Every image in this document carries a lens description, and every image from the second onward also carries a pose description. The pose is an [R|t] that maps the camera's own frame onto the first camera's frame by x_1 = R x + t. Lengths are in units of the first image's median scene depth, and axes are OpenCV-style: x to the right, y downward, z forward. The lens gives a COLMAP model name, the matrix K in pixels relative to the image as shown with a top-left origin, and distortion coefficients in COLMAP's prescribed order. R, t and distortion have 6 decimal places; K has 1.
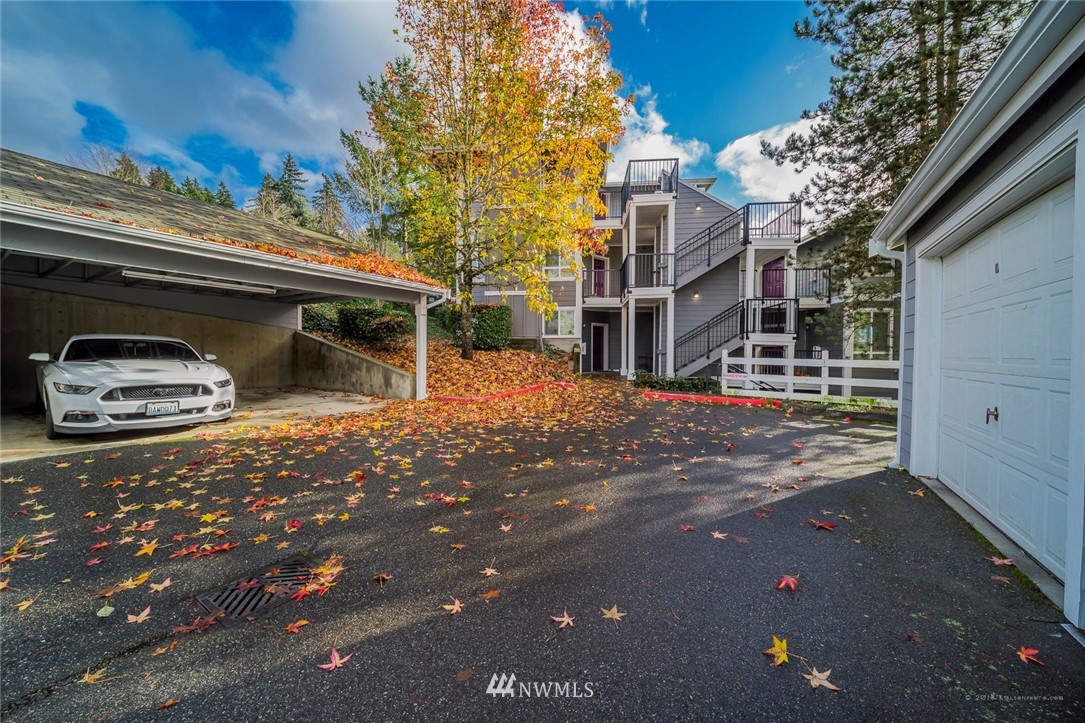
lens RADIAL K [[389.9, 0, 542.9], [0, 389.9, 358.8], [0, 0, 1]] dist [-0.001232, -0.000042]
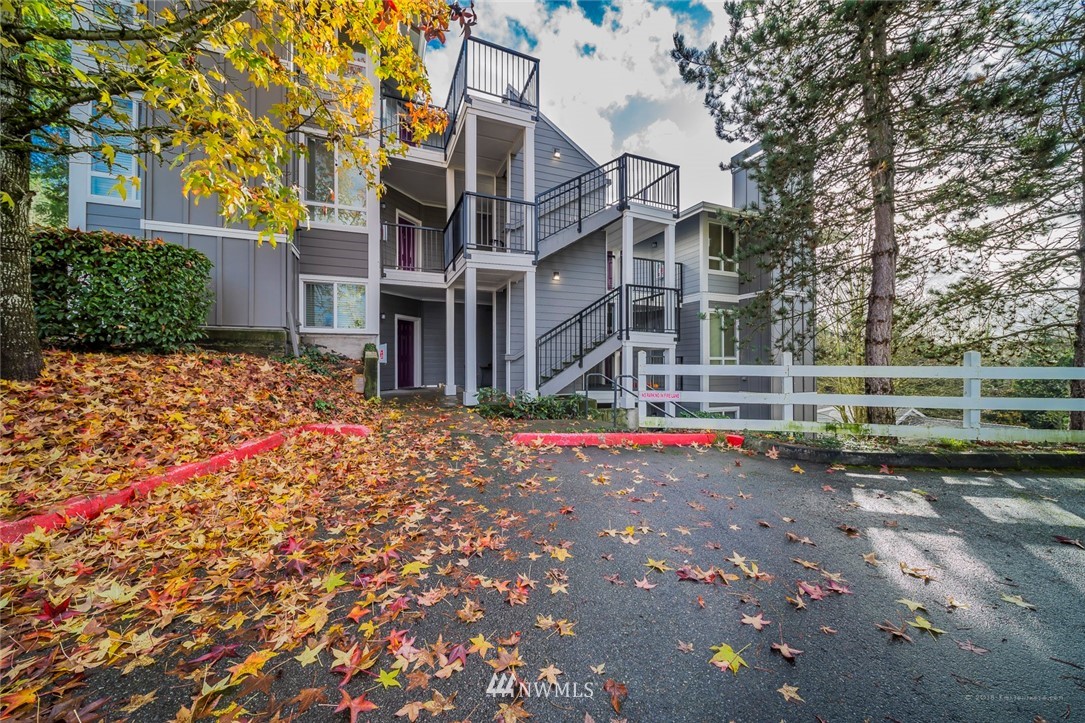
lens RADIAL K [[389.9, 0, 542.9], [0, 389.9, 358.8], [0, 0, 1]] dist [-0.001232, -0.000042]
pose [[0.876020, -0.002860, 0.482266, 0.037368], [0.014443, 0.999689, -0.020308, -0.001716], [-0.482058, 0.024755, 0.875789, 0.431166]]
